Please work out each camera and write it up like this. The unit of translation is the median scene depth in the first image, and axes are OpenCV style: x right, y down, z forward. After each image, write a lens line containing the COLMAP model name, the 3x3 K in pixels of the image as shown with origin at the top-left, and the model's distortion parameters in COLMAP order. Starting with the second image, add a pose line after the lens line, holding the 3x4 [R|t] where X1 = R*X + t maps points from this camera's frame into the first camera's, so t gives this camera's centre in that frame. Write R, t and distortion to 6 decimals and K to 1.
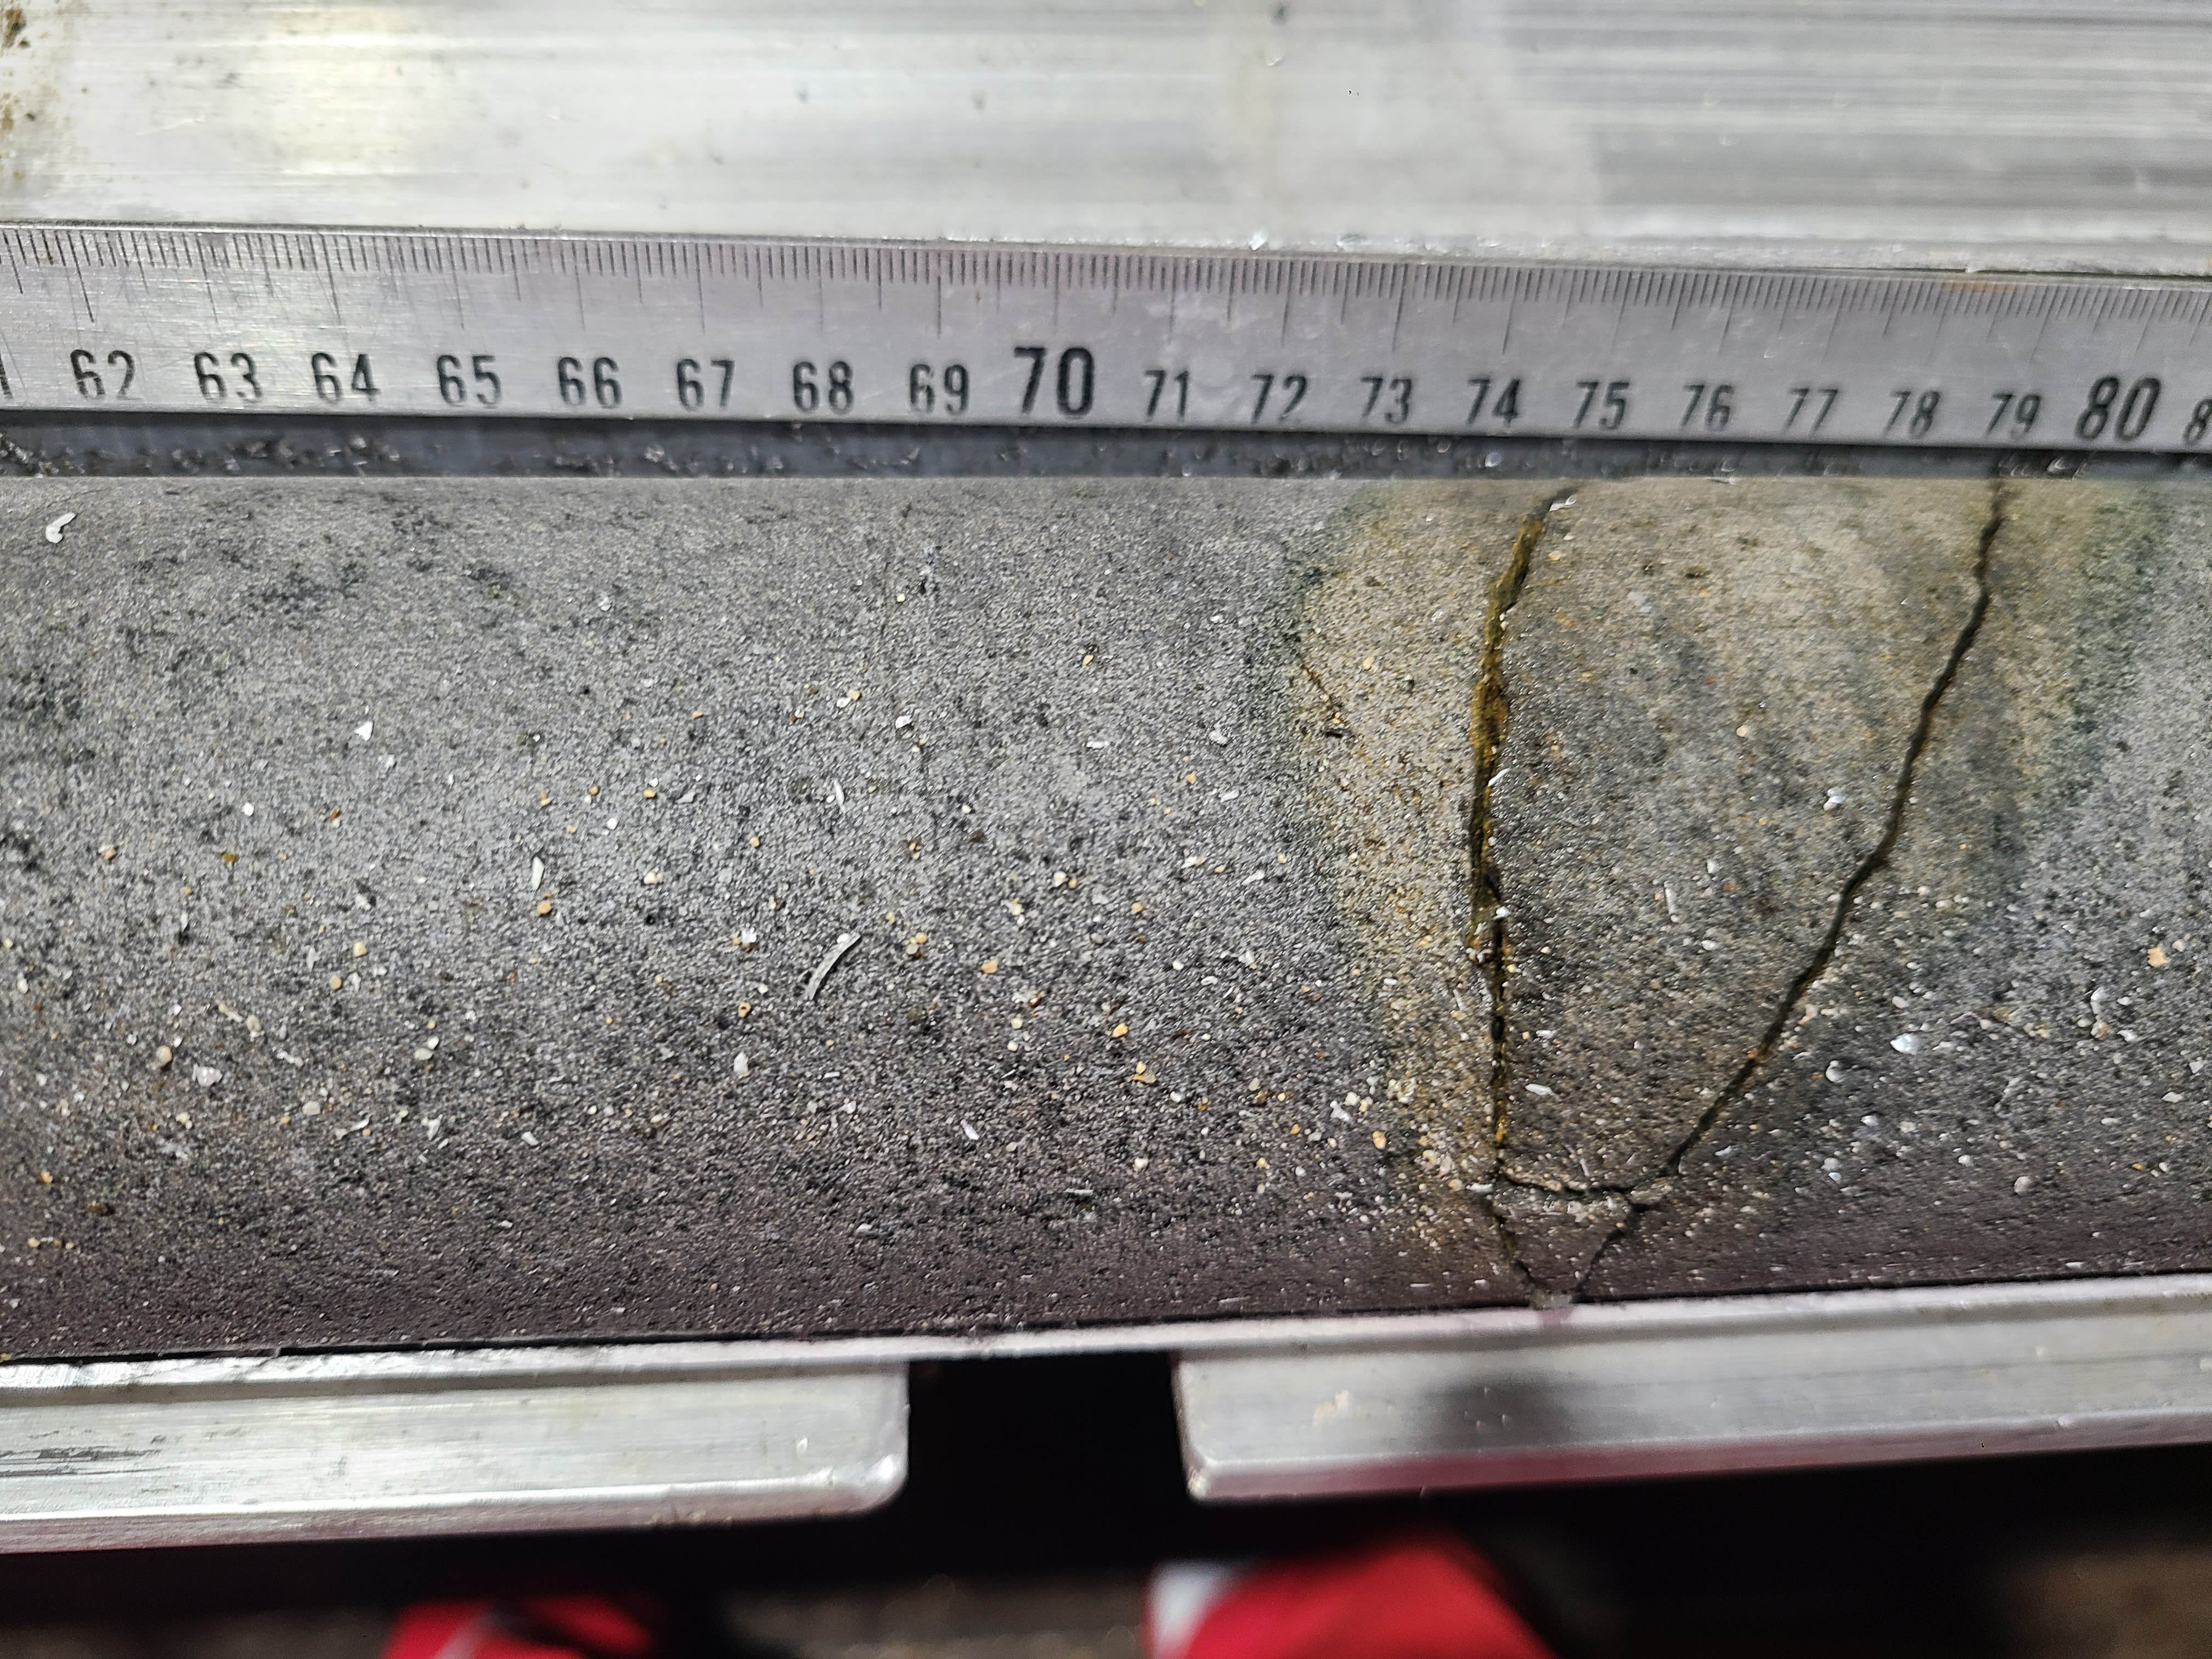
lens RADIAL K [[1681.7, 0, 1106.0], [0, 1681.7, 829.5], [0, 0, 1]] dist [-0.057272, 0.046985]
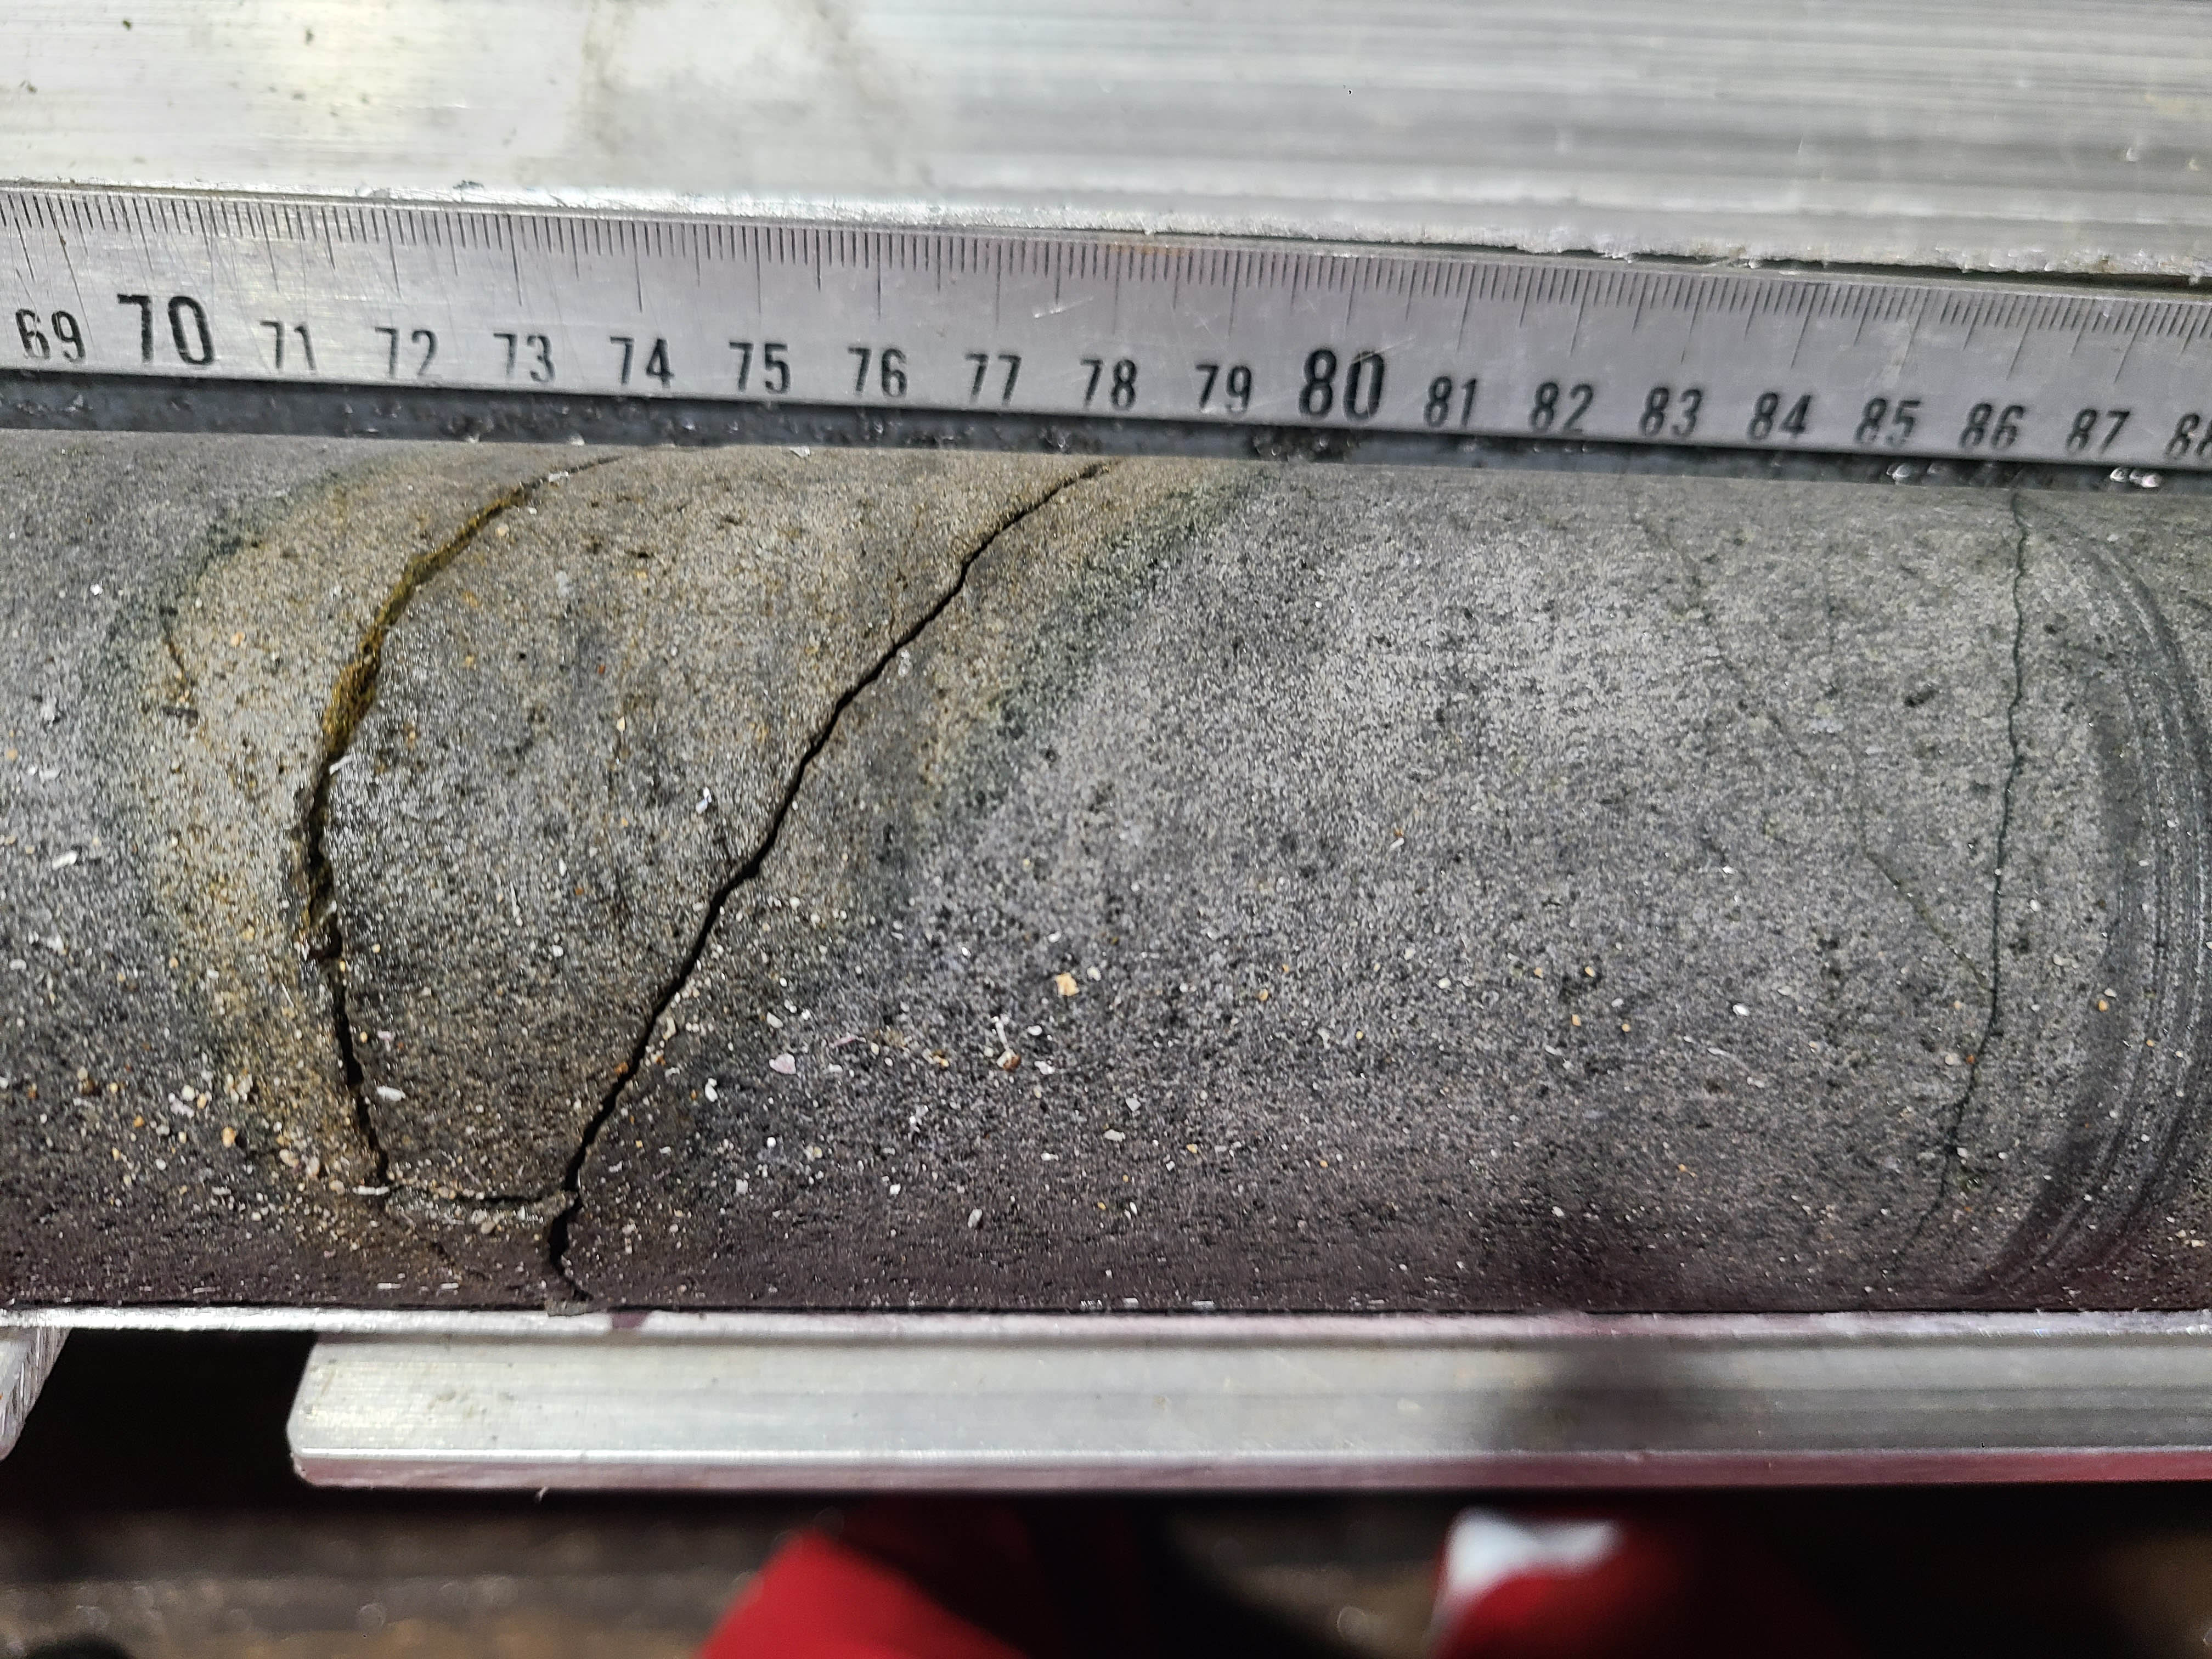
lens RADIAL K [[1673.8, 0, 1106.1], [0, 1673.8, 786.0], [0, 0, 1]] dist [-0.029993, 0.005612]
pose [[0.998674, 0.038695, -0.033955, 0.686424], [-0.038213, 0.999161, 0.014735, -0.048606], [0.034496, -0.013418, 0.999315, 0.069824]]
